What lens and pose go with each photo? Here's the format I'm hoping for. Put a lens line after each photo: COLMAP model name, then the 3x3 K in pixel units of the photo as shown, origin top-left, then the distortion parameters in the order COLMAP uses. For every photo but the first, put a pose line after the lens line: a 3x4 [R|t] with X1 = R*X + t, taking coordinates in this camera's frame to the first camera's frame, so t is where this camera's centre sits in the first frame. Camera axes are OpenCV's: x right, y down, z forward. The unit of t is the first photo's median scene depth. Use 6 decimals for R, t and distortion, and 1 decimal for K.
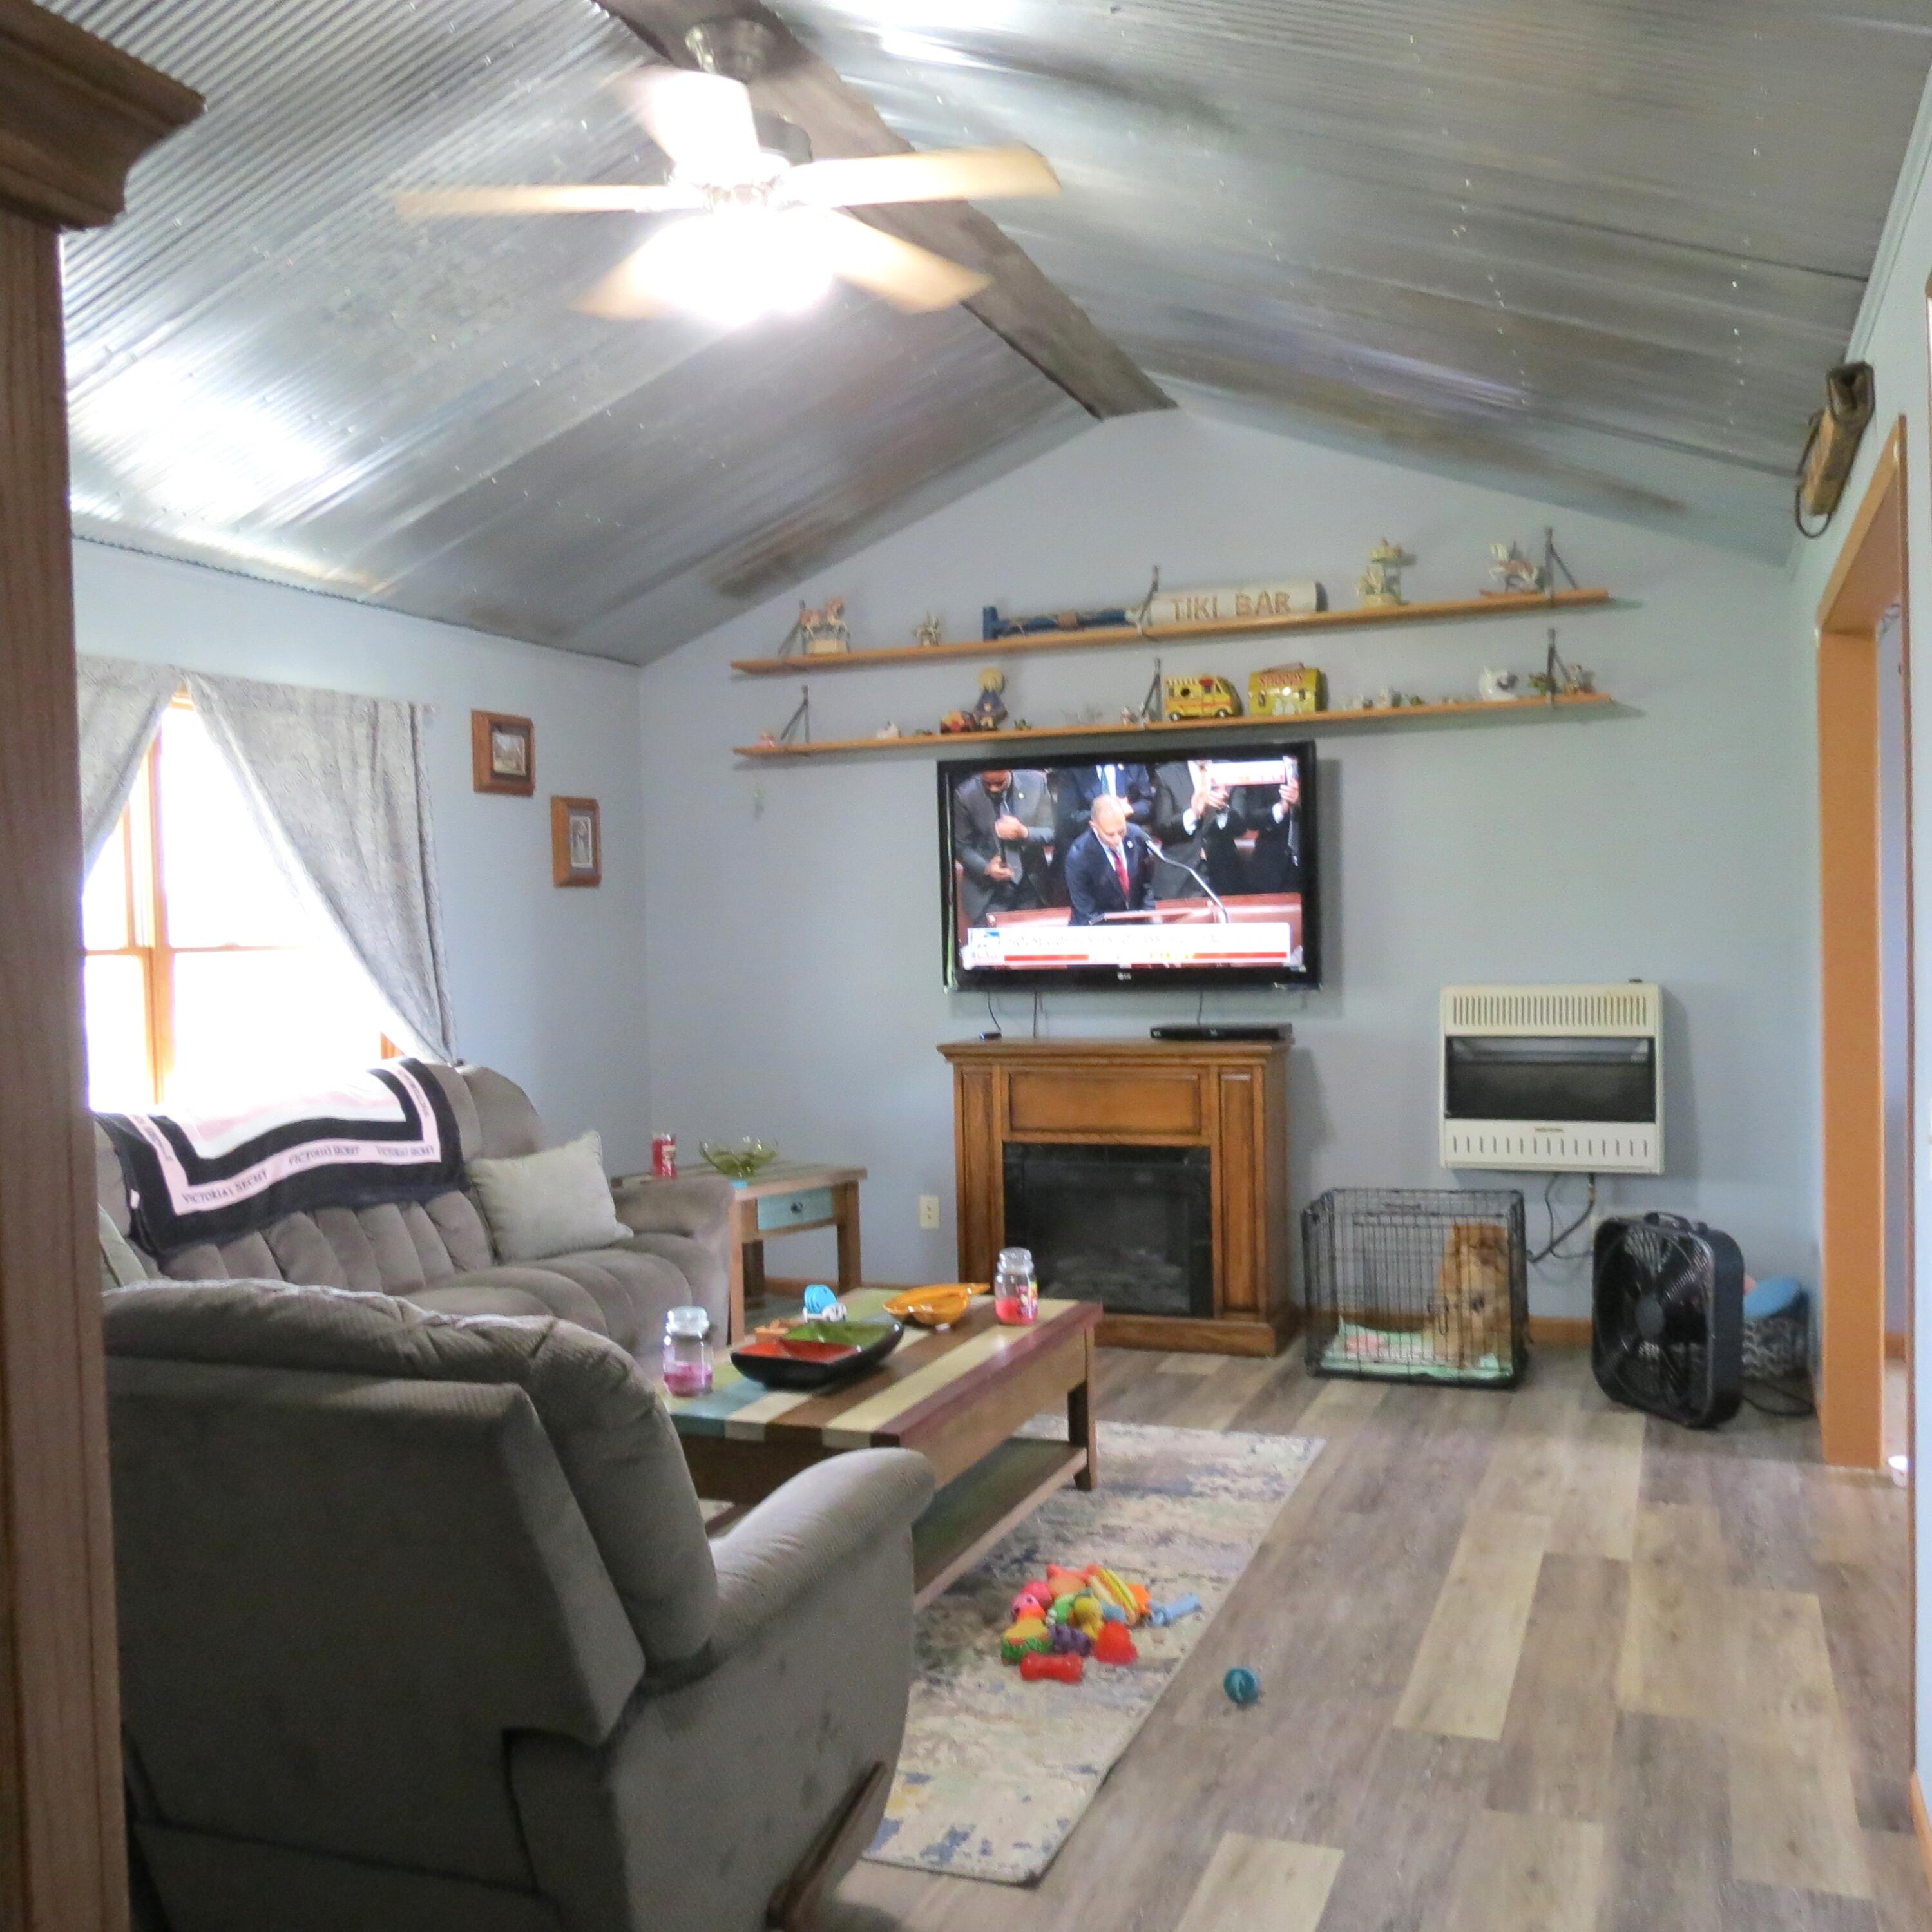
lens RADIAL K [[1844.7, 0, 966.0], [0, 1844.7, 966.0], [0, 0, 1]] dist [-0.000354, -0.003711]
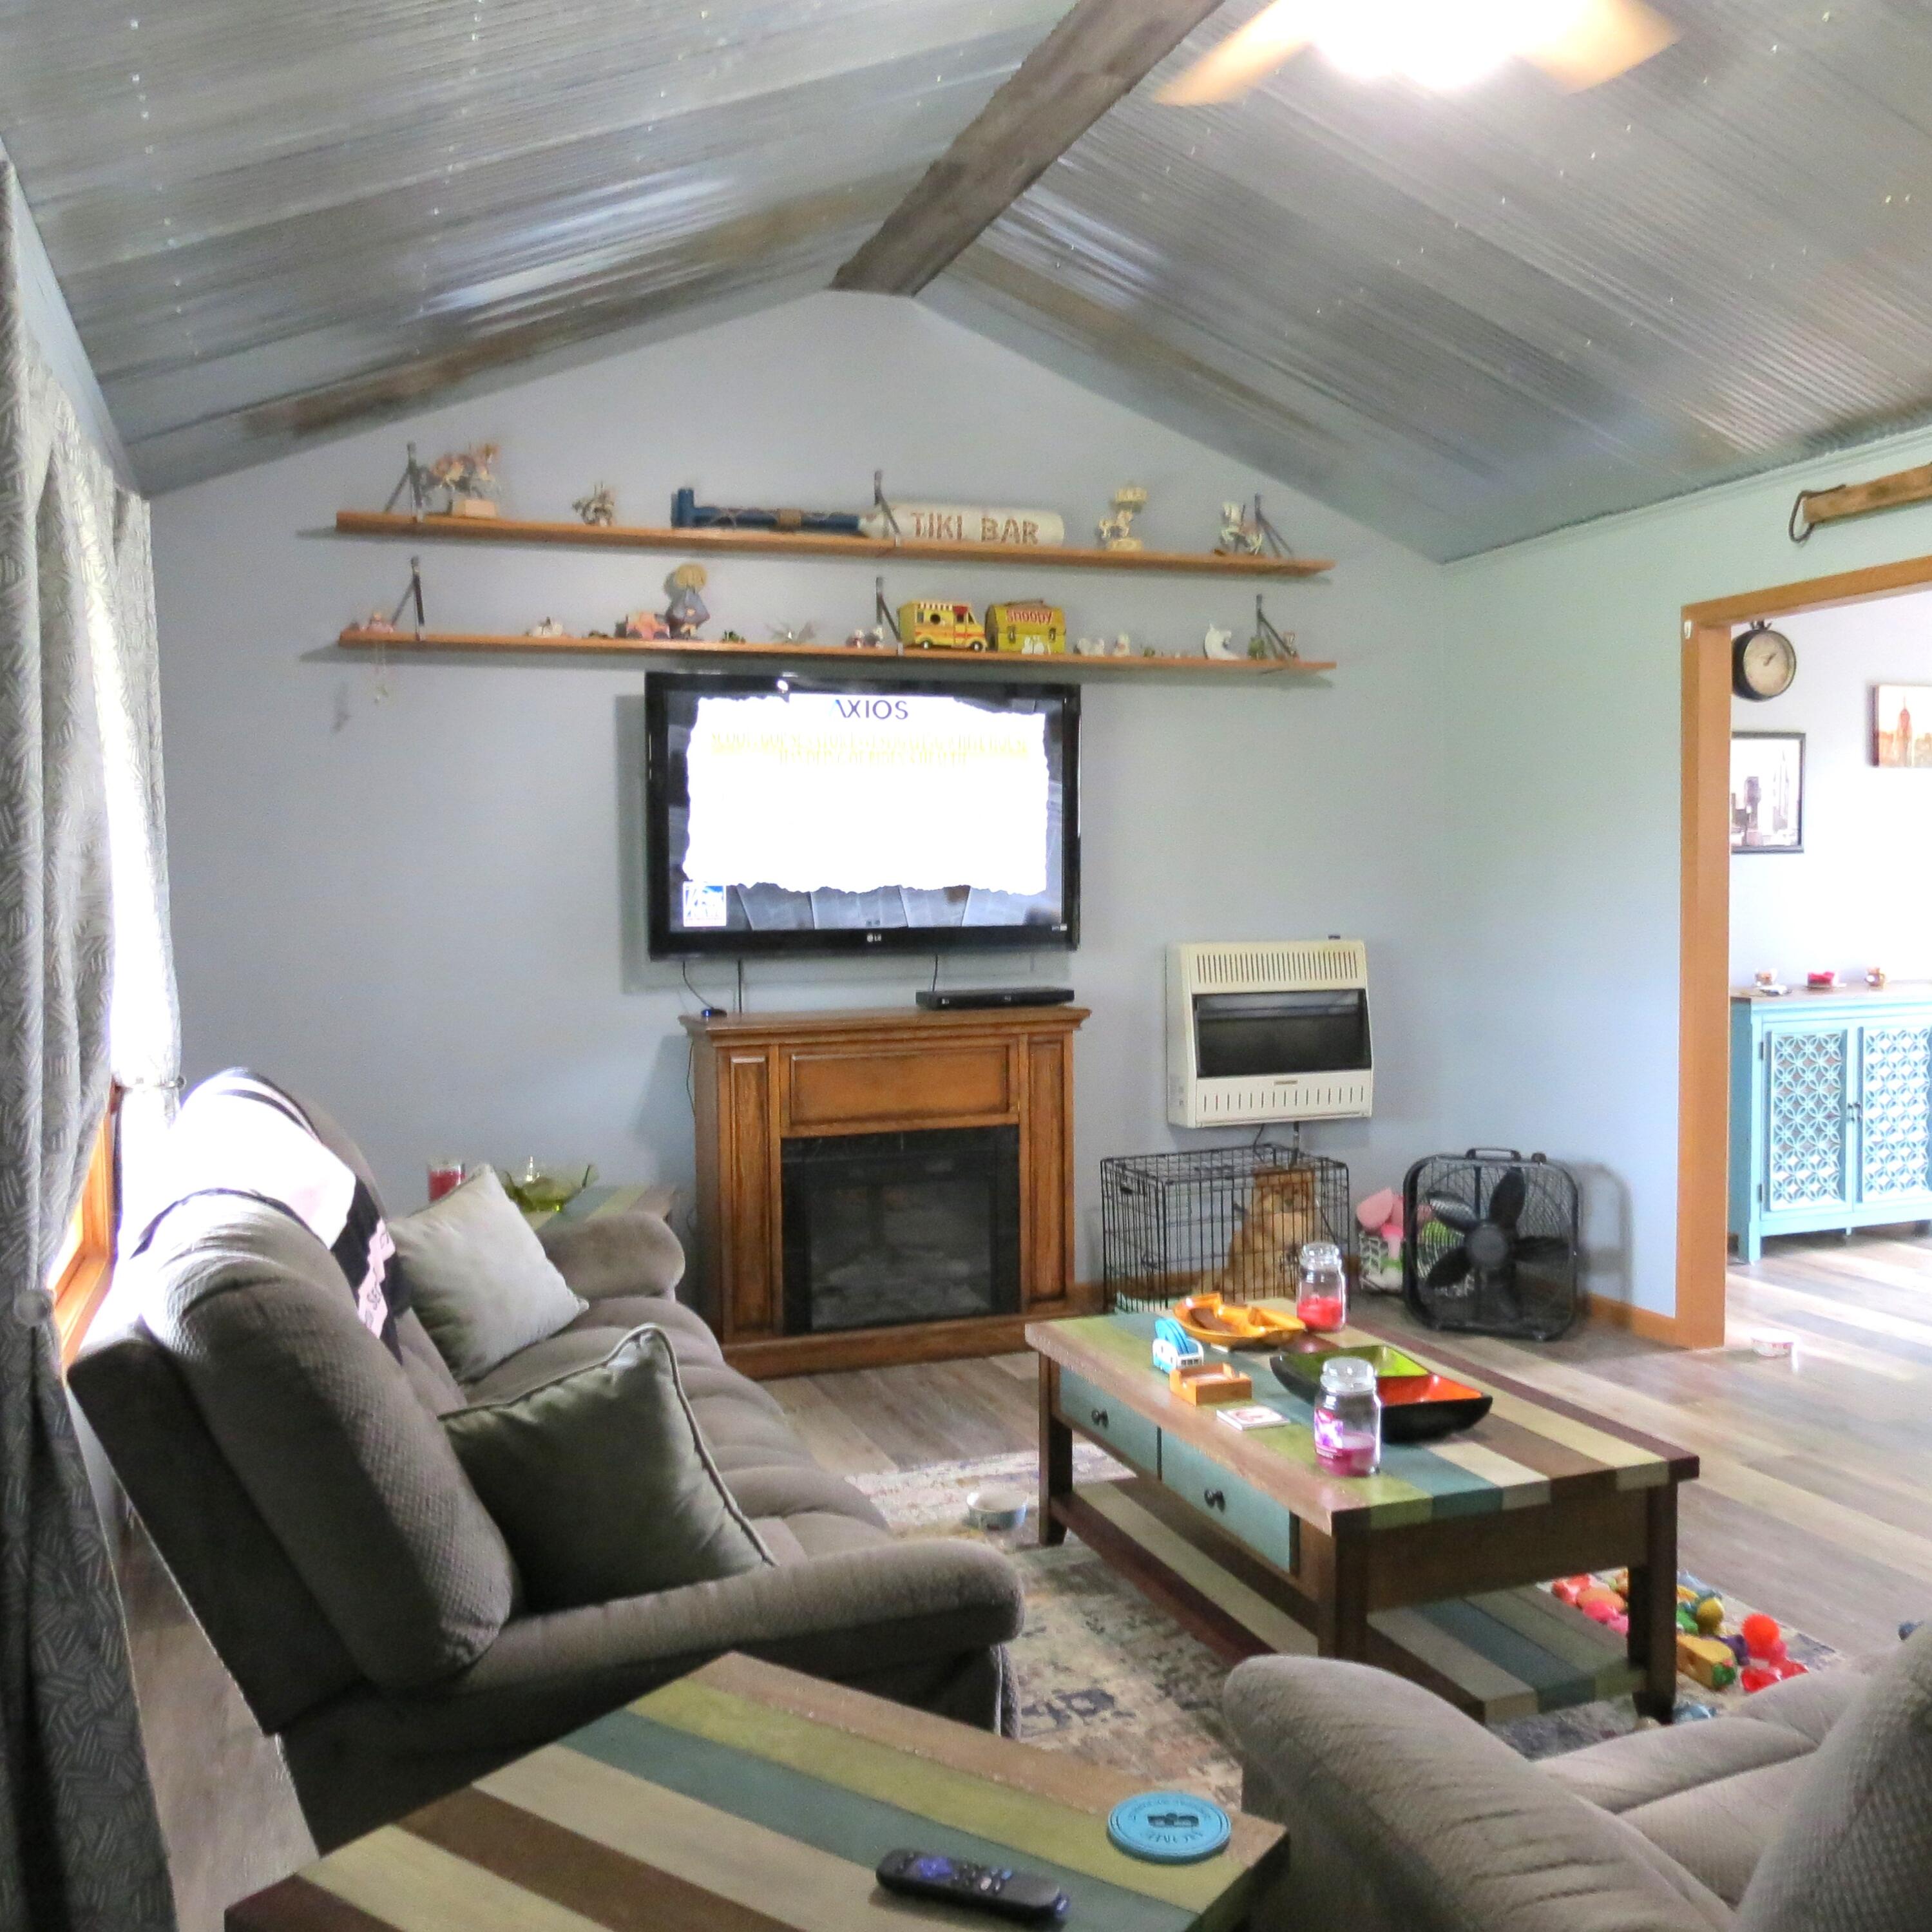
lens RADIAL K [[1860.7, 0, 966.0], [0, 1860.7, 966.0], [0, 0, 1]] dist [-0.022283, 0.013799]
pose [[0.752793, -0.018423, 0.658000, -0.473555], [0.009634, 0.999810, 0.016971, 0.004355], [-0.658187, -0.006436, 0.752827, 0.320089]]
